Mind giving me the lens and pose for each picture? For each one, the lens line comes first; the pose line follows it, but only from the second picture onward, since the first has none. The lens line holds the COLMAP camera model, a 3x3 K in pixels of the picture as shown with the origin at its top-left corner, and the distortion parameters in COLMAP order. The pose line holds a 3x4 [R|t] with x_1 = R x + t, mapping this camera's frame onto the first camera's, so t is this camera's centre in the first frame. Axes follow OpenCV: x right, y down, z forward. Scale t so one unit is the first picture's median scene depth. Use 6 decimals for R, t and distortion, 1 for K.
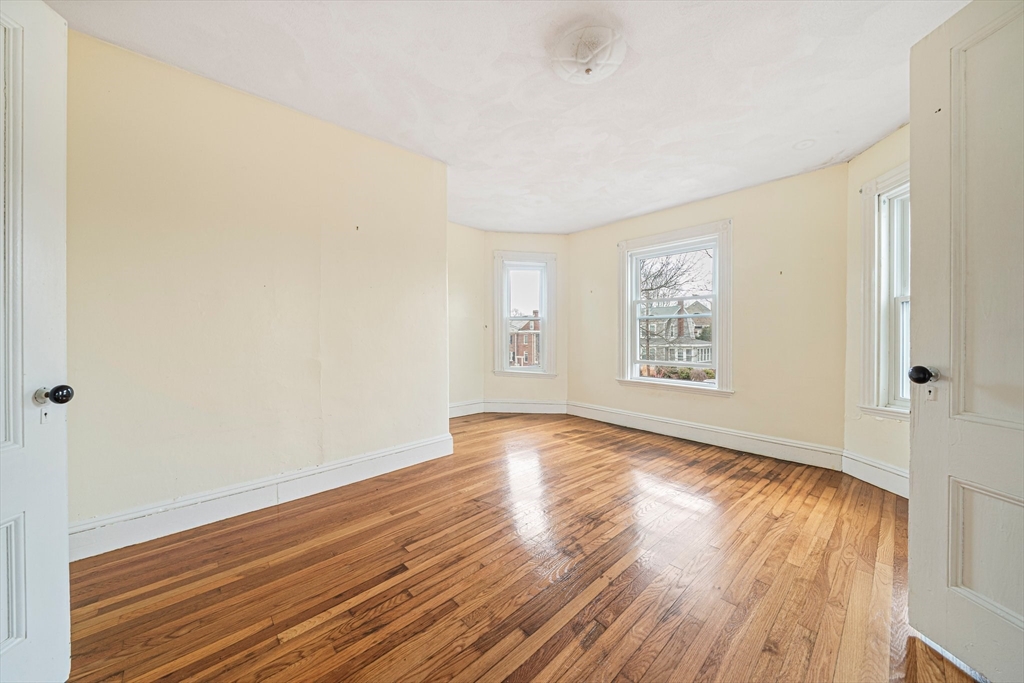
lens RADIAL K [[350.7, 0, 516.0], [0, 350.7, 339.9], [0, 0, 1]] dist [-0.006452, 0.000002]
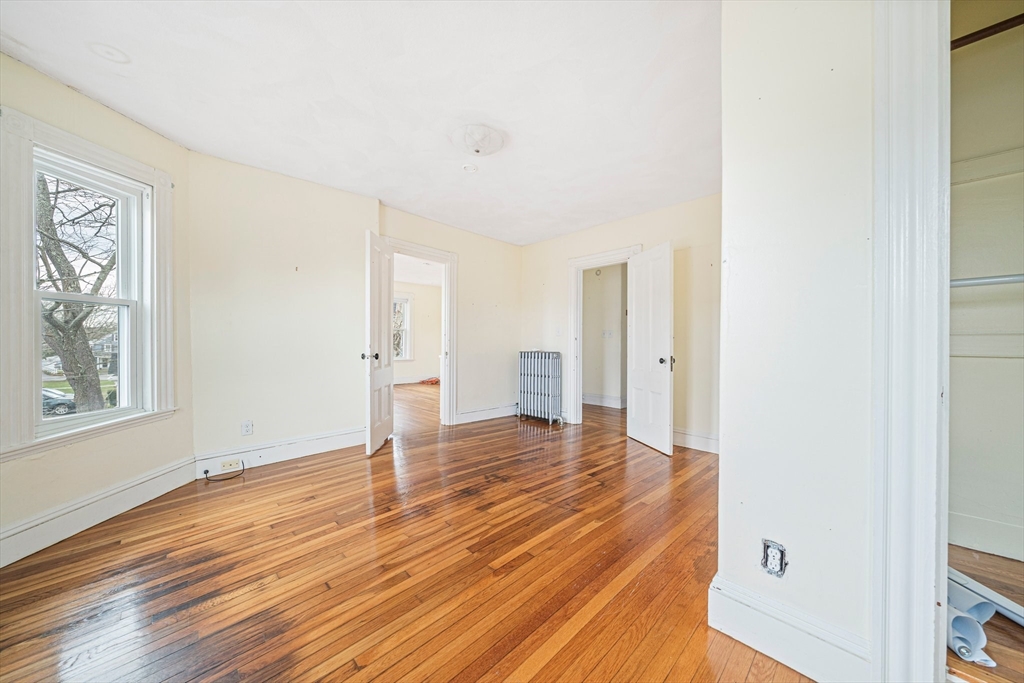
lens RADIAL K [[350.7, 0, 516.0], [0, 350.7, 339.9], [0, 0, 1]] dist [-0.006452, 0.000002]
pose [[-0.998884, -0.000170, -0.047227, 0.095573], [-0.000398, 0.999988, 0.004808, -0.022191], [0.047226, 0.004822, -0.998873, 1.983597]]
